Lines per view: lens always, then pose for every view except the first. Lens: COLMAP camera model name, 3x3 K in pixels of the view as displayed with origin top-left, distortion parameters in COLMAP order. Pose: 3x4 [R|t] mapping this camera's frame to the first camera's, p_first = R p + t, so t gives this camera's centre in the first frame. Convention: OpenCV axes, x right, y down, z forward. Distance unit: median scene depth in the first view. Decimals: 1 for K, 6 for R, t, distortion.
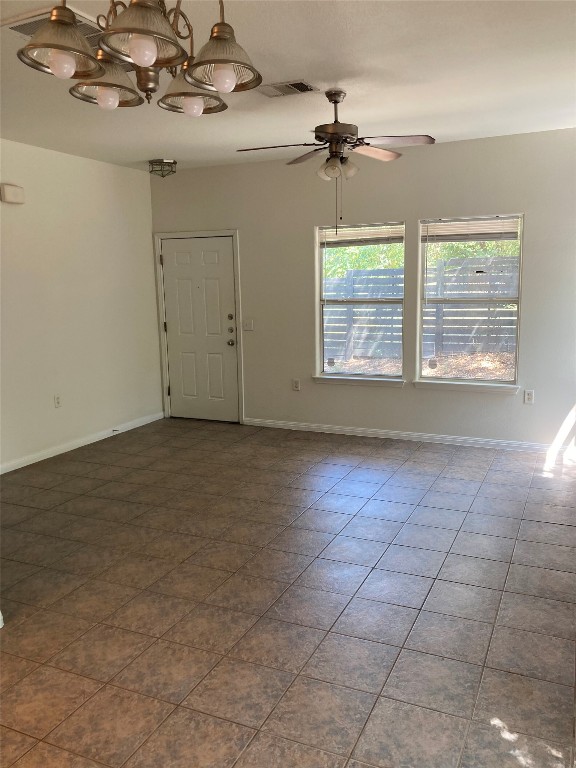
lens RADIAL K [[624.8, 0, 288.0], [0, 624.8, 384.0], [0, 0, 1]] dist [0.004582, 0.001412]
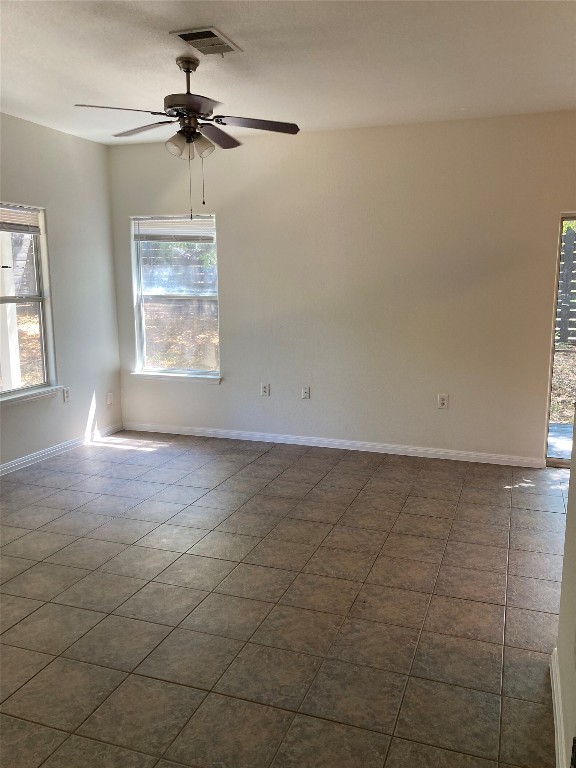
lens RADIAL K [[641.5, 0, 288.0], [0, 641.5, 384.0], [0, 0, 1]] dist [0.071395, 0.001557]
pose [[-0.075395, -0.151892, 0.985517, -0.903742], [0.176246, 0.970740, 0.163098, -0.140180], [-0.981454, 0.185990, -0.046419, 0.963080]]
